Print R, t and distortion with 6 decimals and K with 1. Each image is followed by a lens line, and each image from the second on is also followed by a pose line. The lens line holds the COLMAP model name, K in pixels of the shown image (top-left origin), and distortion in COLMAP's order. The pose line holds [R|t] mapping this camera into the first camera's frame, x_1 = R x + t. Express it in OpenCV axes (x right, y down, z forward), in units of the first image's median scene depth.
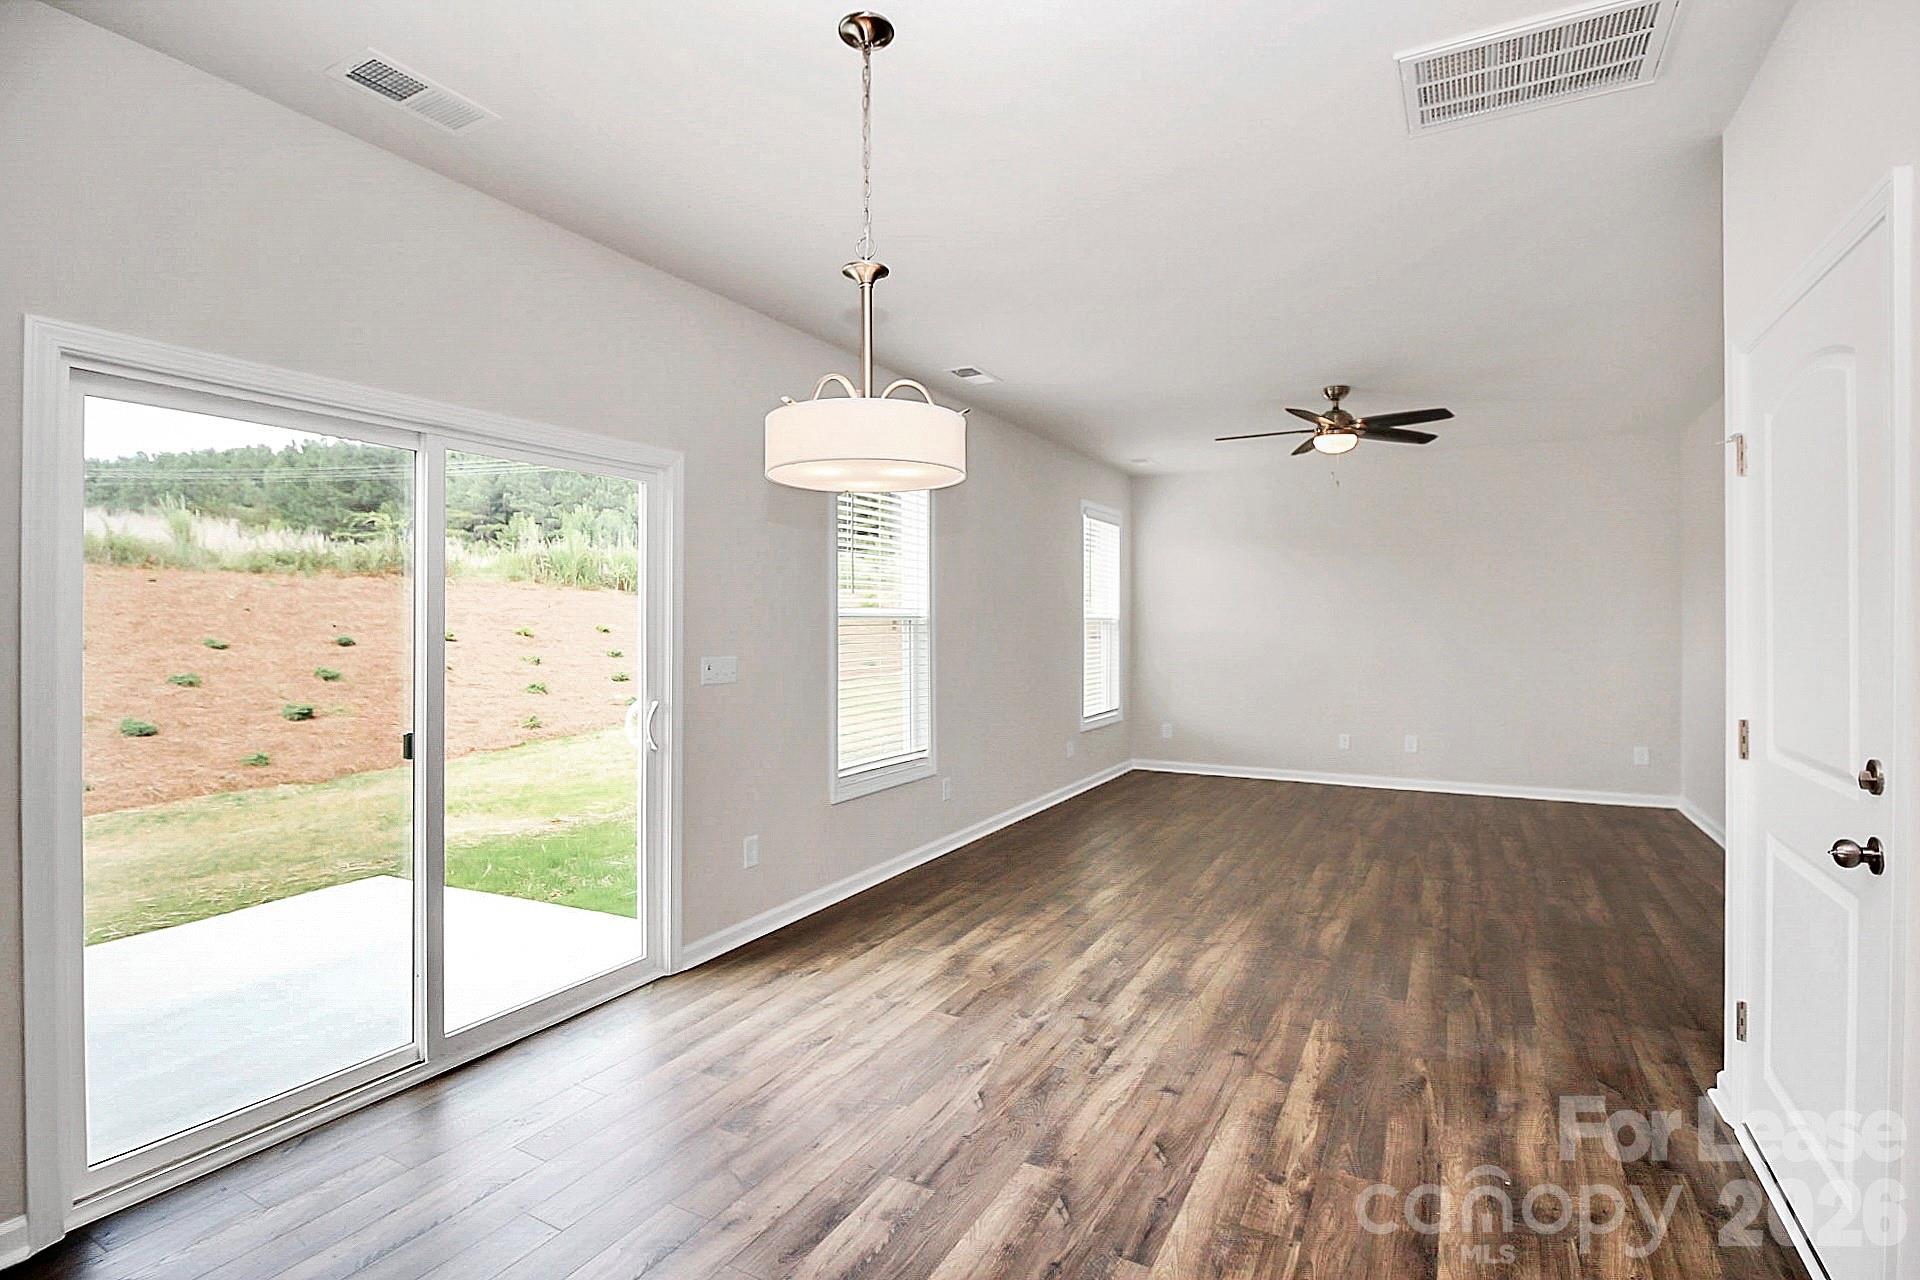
lens RADIAL K [[931.0, 0, 955.2], [0, 931.0, 631.5], [0, 0, 1]] dist [-0.006464, -0.000786]
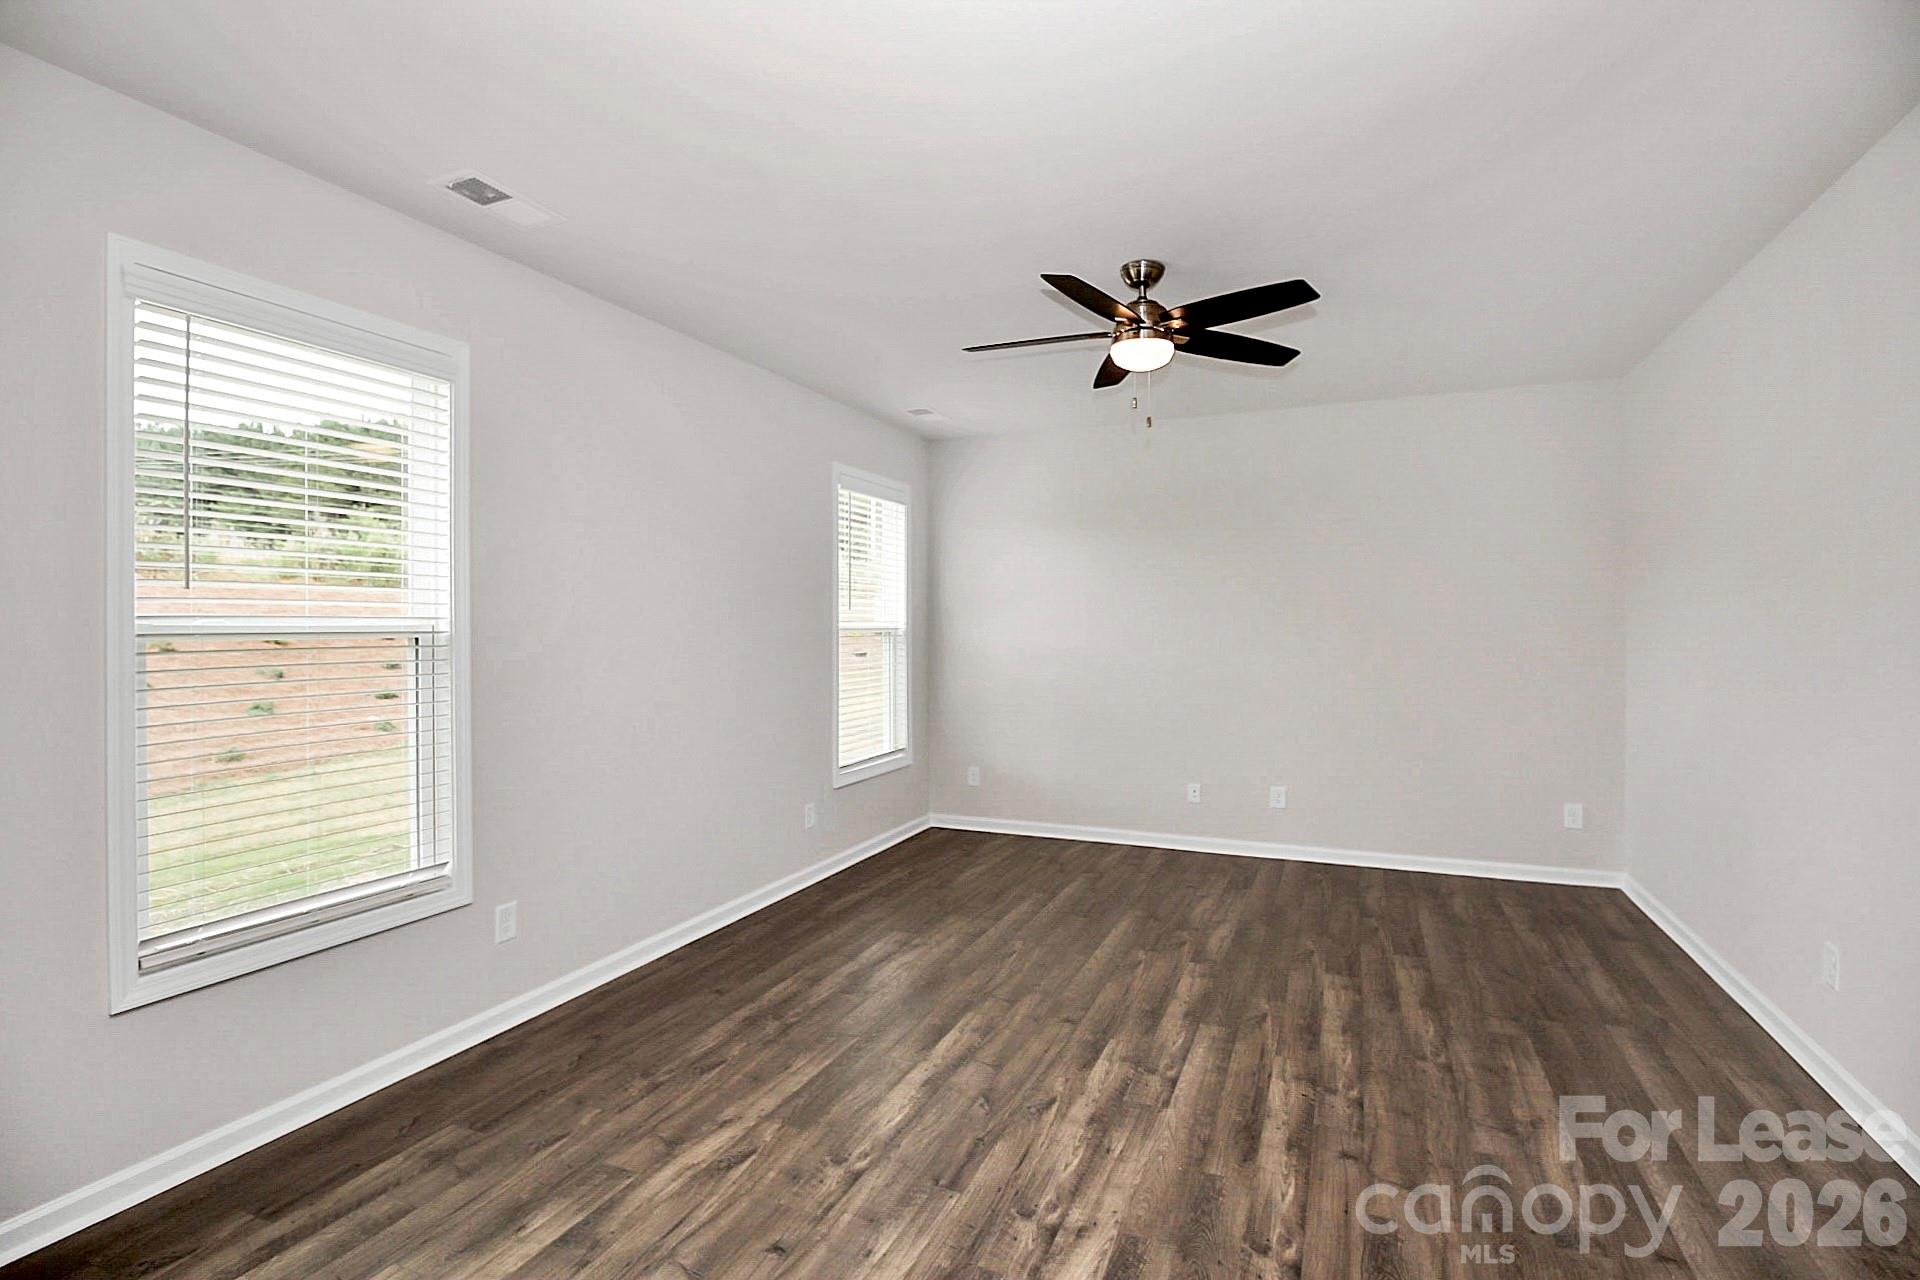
lens RADIAL K [[931.0, 0, 966.9], [0, 931.0, 632.1], [0, 0, 1]] dist [-0.006464, -0.000786]
pose [[0.994316, -0.001472, 0.106463, 0.218751], [0.001945, 0.999989, -0.004337, -0.011616], [-0.106456, 0.004520, 0.994307, 0.380157]]
